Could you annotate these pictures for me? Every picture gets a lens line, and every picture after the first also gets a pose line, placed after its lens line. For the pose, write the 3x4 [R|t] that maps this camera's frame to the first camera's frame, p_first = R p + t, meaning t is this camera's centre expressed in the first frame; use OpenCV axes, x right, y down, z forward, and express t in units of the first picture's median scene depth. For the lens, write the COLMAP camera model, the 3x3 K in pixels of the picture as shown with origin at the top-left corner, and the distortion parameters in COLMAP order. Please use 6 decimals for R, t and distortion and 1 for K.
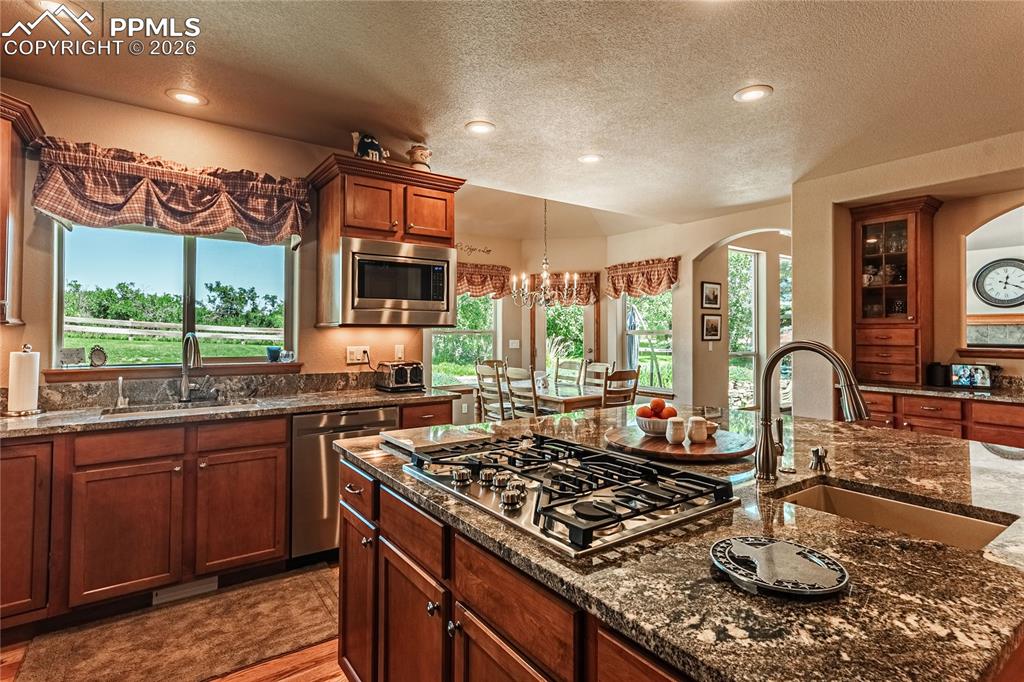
lens RADIAL K [[510.7, 0, 513.1], [0, 510.7, 325.4], [0, 0, 1]] dist [0.008008, 0.003786]
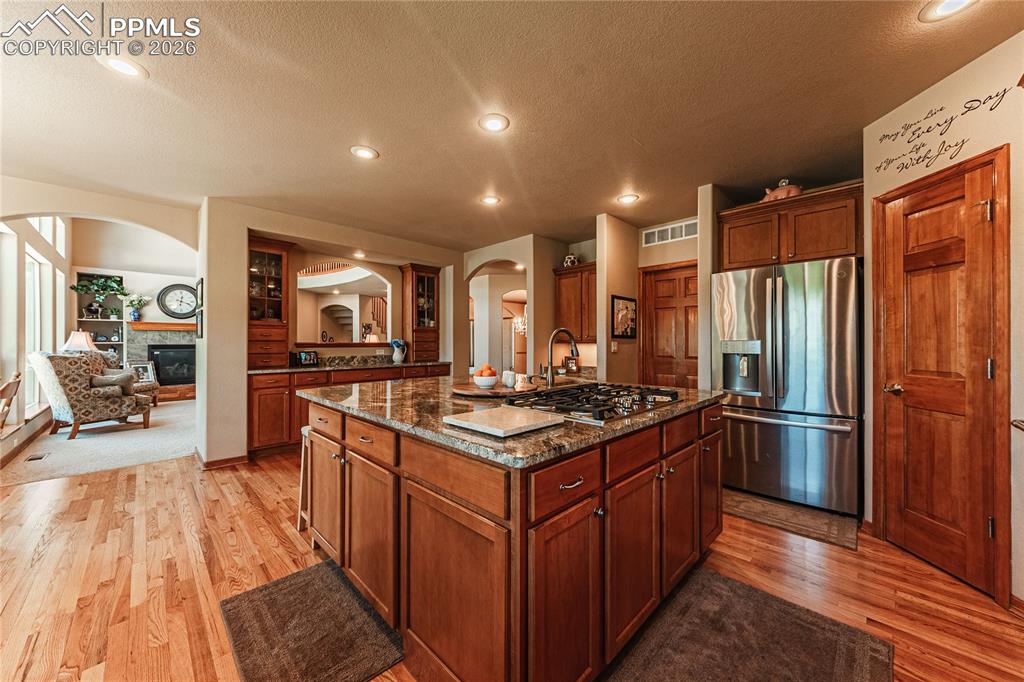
lens RADIAL K [[371.3, 0, 511.7], [0, 371.3, 340.9], [0, 0, 1]] dist [-0.001001, 0.001055]
pose [[-0.160816, 0.002495, 0.986981, -0.503539], [-0.015358, 0.999869, -0.005030, 0.044414], [-0.986865, -0.015967, -0.160757, 0.660557]]
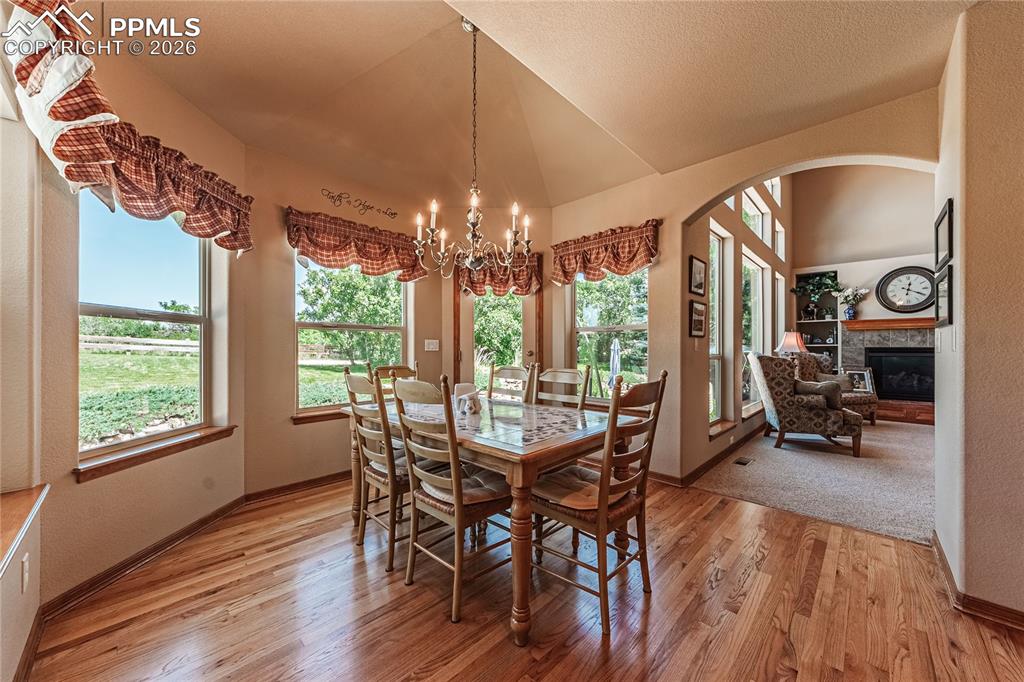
lens RADIAL K [[371.3, 0, 519.9], [0, 371.3, 349.6], [0, 0, 1]] dist [-0.001001, 0.001055]
pose [[0.981333, -0.000433, 0.192318, 0.056962], [-0.002703, 0.999868, 0.016043, 0.078247], [-0.192300, -0.016264, 0.981201, 1.005620]]
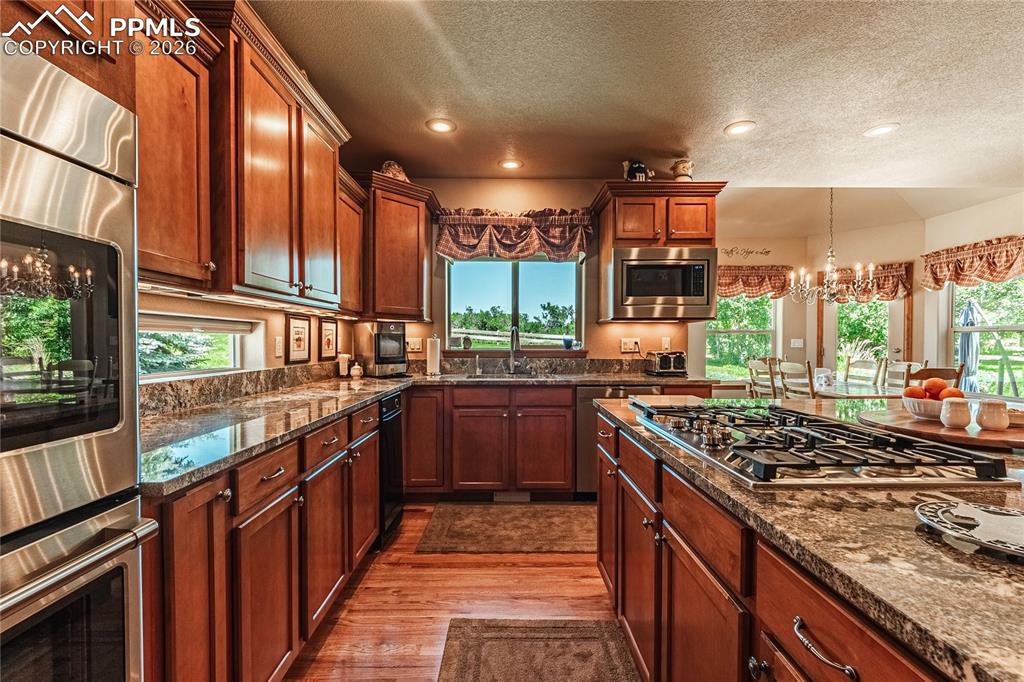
lens RADIAL K [[429.8, 0, 511.8], [0, 429.8, 348.8], [0, 0, 1]] dist [-0.003548, -0.000977]
pose [[0.818668, 0.008805, -0.574200, 0.063473], [0.010514, 0.999485, 0.030316, 0.036678], [0.574171, -0.030855, 0.818154, -0.008369]]
